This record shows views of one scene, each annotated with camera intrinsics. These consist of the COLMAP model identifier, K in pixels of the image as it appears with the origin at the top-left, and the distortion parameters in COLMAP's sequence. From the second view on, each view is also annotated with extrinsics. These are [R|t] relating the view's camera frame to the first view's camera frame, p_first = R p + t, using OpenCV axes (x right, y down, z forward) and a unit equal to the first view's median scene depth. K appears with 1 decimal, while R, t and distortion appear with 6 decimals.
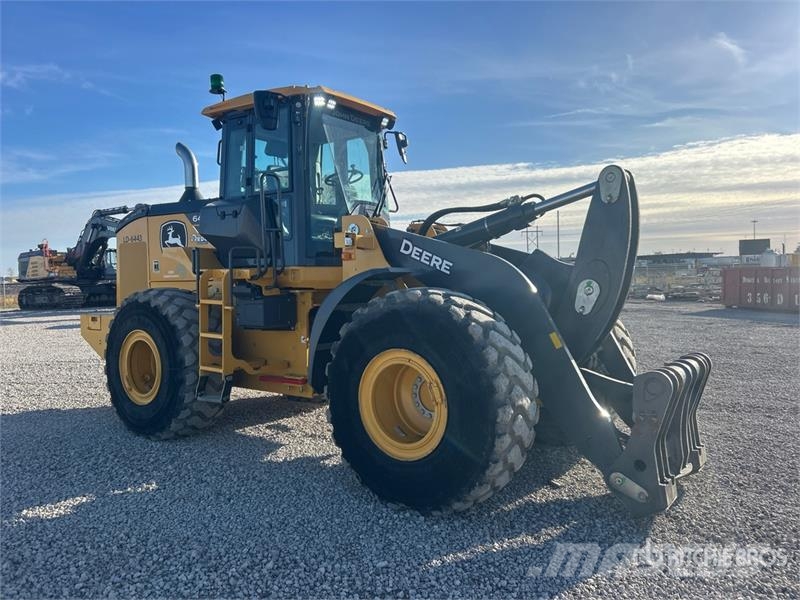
lens RADIAL K [[577.2, 0, 400.0], [0, 577.2, 300.0], [0, 0, 1]] dist [0.047717, -0.052010]
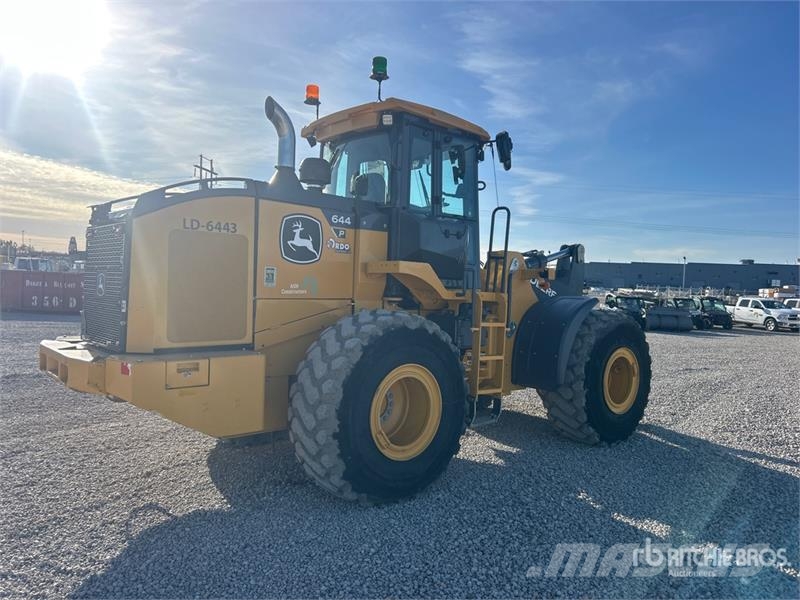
lens RADIAL K [[577.2, 0, 400.0], [0, 577.2, 300.0], [0, 0, 1]] dist [0.047717, -0.052010]
pose [[0.257676, -0.002480, 0.966228, -1.047885], [0.002012, 0.999996, 0.002030, -0.032698], [-0.966229, 0.001421, 0.257679, 0.702021]]
